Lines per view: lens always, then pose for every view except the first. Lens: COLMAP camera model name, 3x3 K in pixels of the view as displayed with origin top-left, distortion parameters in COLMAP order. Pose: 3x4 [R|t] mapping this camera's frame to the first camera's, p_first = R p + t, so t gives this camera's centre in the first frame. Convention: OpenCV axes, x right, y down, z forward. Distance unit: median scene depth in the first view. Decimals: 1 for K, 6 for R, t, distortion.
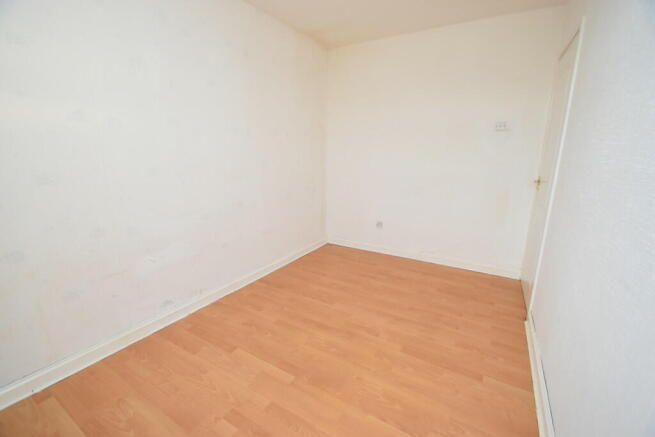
lens RADIAL K [[286.5, 0, 327.5], [0, 286.5, 218.5], [0, 0, 1]] dist [-0.000176, -0.000088]
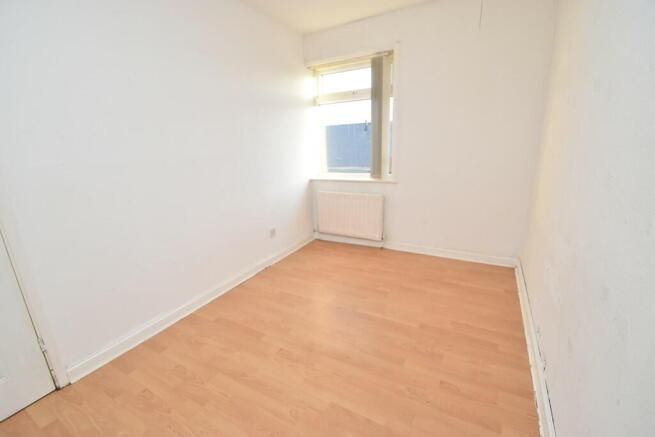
lens RADIAL K [[286.5, 0, 327.5], [0, 286.5, 218.5], [0, 0, 1]] dist [-0.000176, -0.000088]
pose [[-0.999036, 0.032392, -0.029622, 0.040858], [0.014883, 0.884852, 0.465635, -0.393879], [0.041293, 0.464745, -0.884481, 1.690390]]
